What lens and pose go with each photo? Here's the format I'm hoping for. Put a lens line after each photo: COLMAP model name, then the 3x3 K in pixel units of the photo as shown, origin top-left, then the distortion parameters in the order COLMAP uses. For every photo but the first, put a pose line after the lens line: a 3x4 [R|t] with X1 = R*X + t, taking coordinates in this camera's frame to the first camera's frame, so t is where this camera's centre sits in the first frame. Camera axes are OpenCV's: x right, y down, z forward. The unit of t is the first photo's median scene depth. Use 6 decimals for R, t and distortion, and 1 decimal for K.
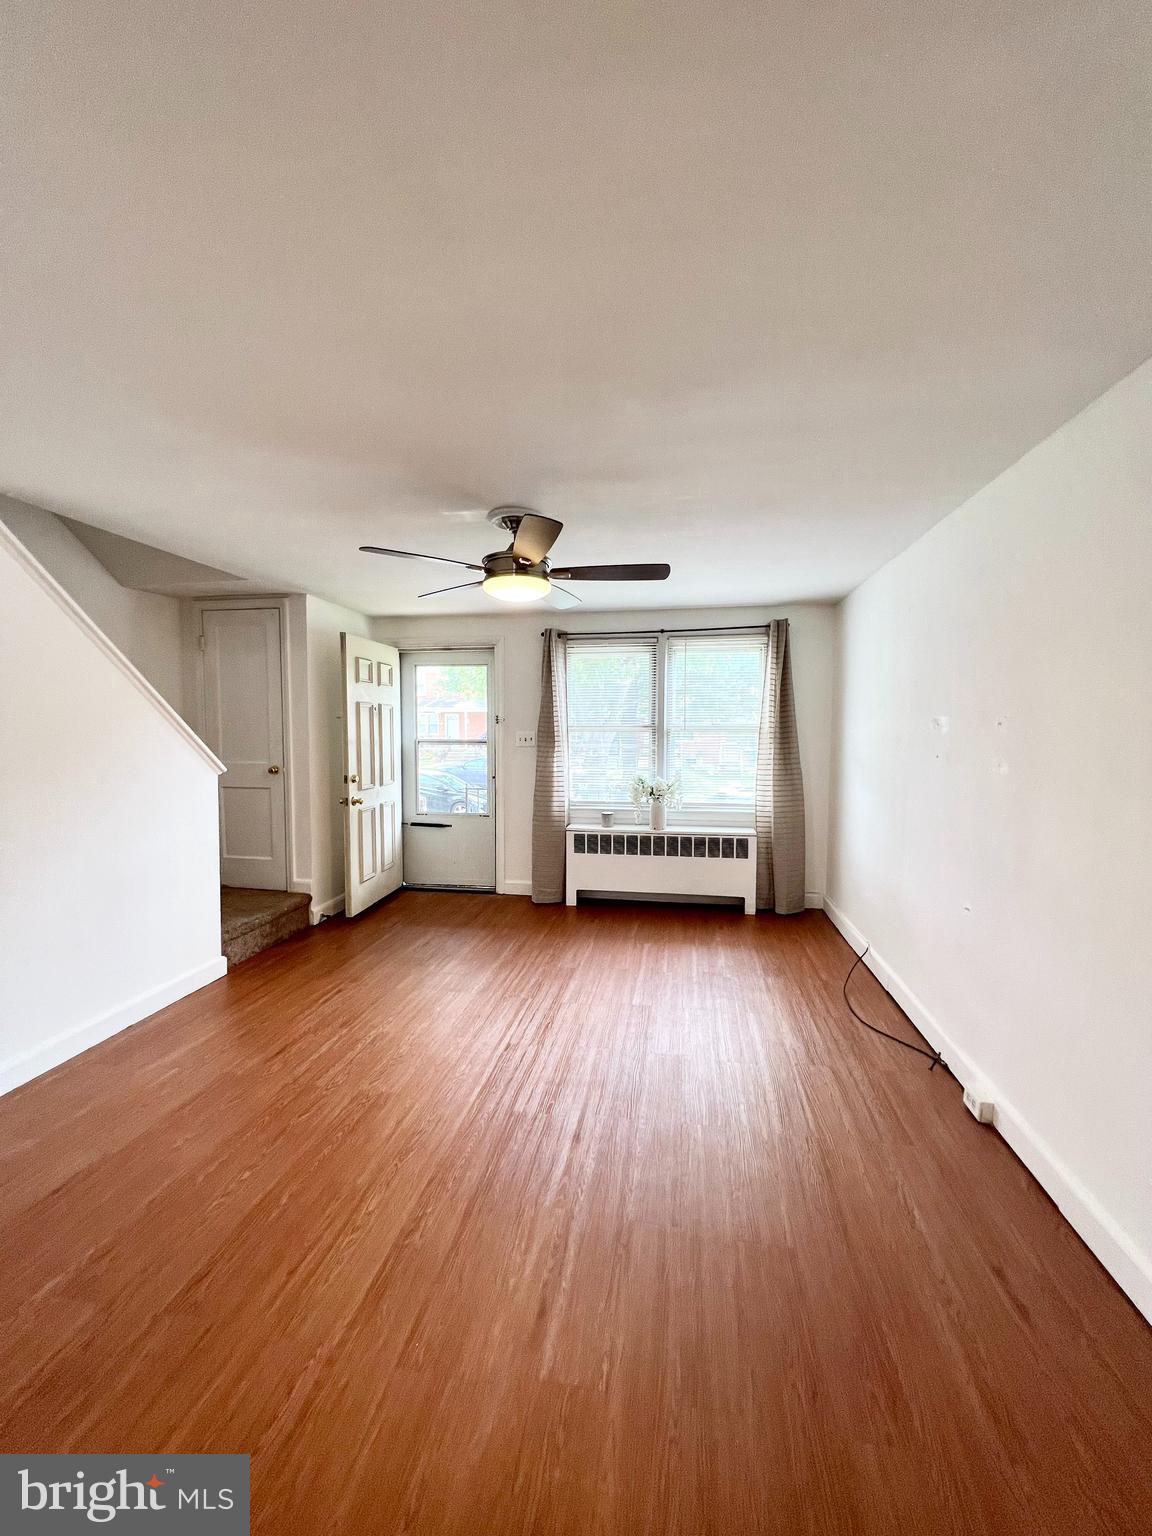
lens RADIAL K [[611.4, 0, 578.8], [0, 611.4, 768.4], [0, 0, 1]] dist [-0.001826, 0.000558]
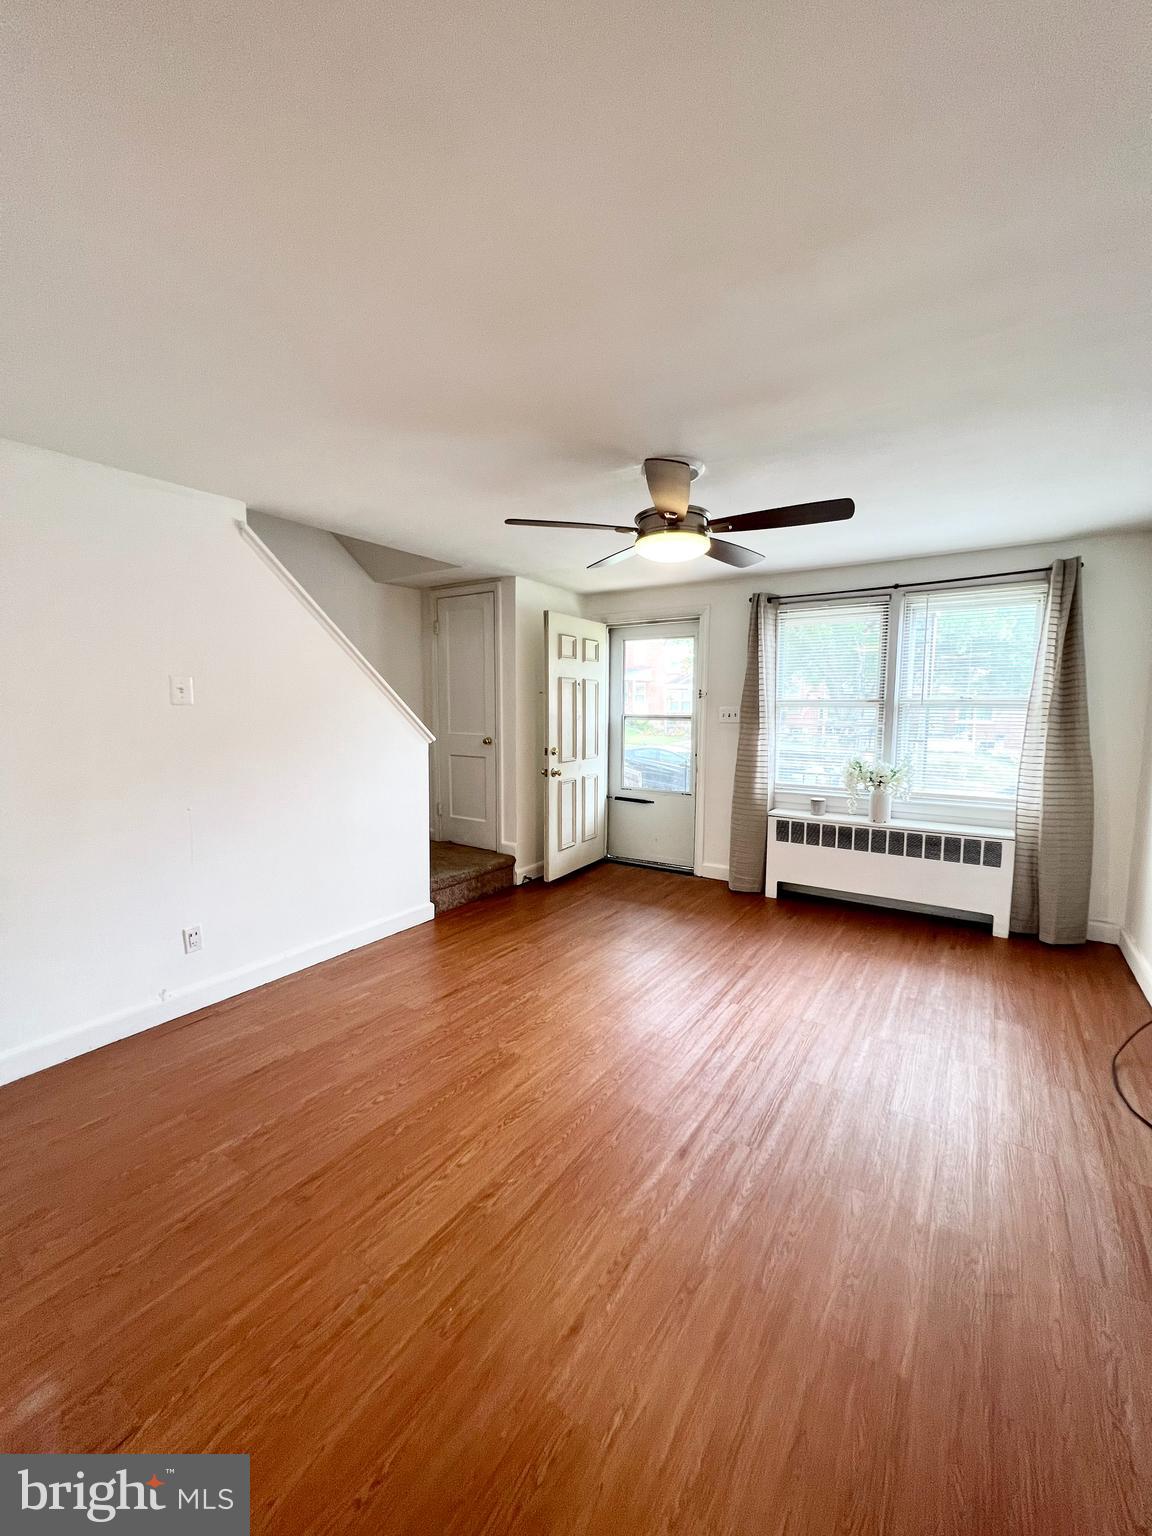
lens RADIAL K [[611.4, 0, 575.6], [0, 611.4, 769.3], [0, 0, 1]] dist [-0.001826, 0.000558]
pose [[0.914597, 0.043712, -0.401998, 0.088713], [-0.028206, 0.998615, 0.044413, 0.000283], [0.403382, -0.029282, 0.914563, 0.056800]]
